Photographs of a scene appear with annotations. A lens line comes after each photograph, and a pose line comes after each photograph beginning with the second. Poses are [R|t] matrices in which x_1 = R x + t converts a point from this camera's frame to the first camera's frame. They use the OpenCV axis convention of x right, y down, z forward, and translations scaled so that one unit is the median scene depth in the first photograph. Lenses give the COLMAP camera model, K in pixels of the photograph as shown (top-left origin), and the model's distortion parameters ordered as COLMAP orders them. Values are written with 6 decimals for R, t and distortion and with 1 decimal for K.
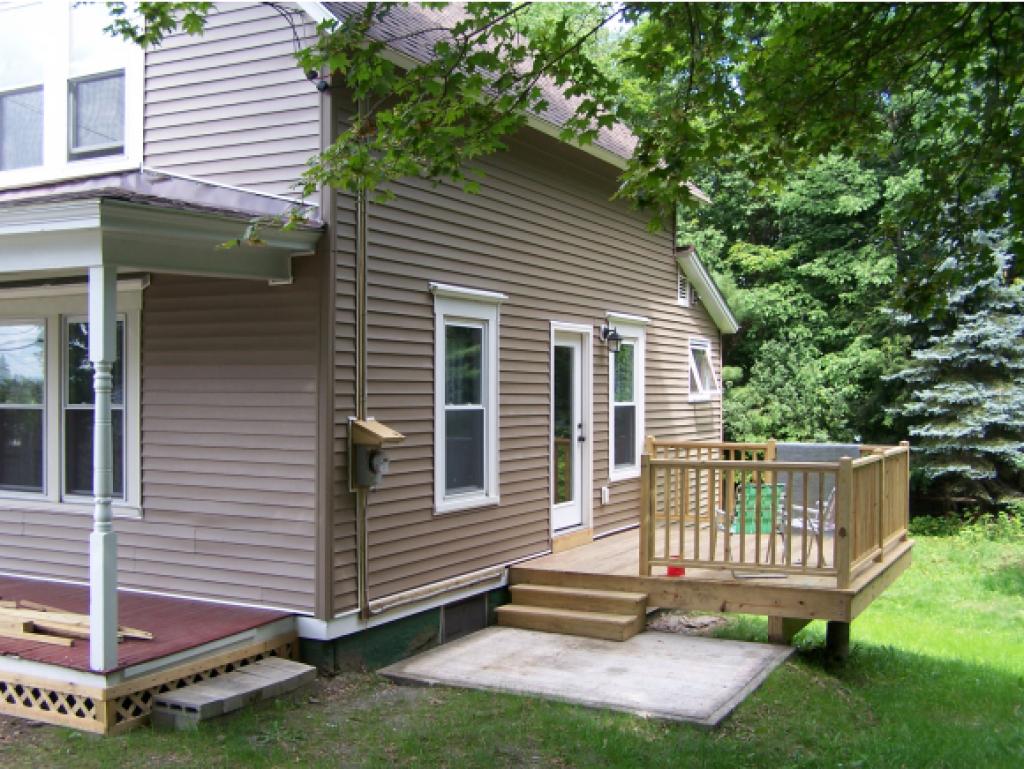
lens RADIAL K [[1177.9, 0, 505.3], [0, 1177.9, 408.3], [0, 0, 1]] dist [-0.210022, 0.384365]
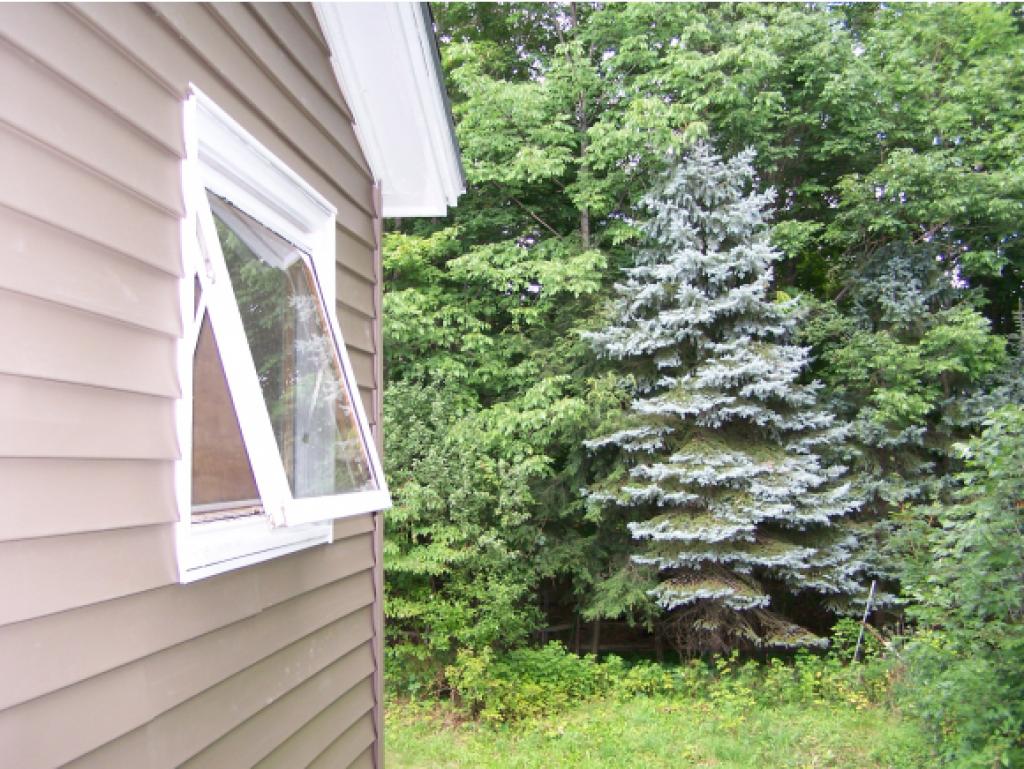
lens RADIAL K [[1177.9, 0, 505.3], [0, 1177.9, 408.3], [0, 0, 1]] dist [-0.210022, 0.384365]
pose [[0.939211, 0.019466, 0.342788, 0.074439], [0.000351, 0.998337, -0.057654, -0.009252], [-0.343340, 0.054270, 0.937642, 0.440390]]
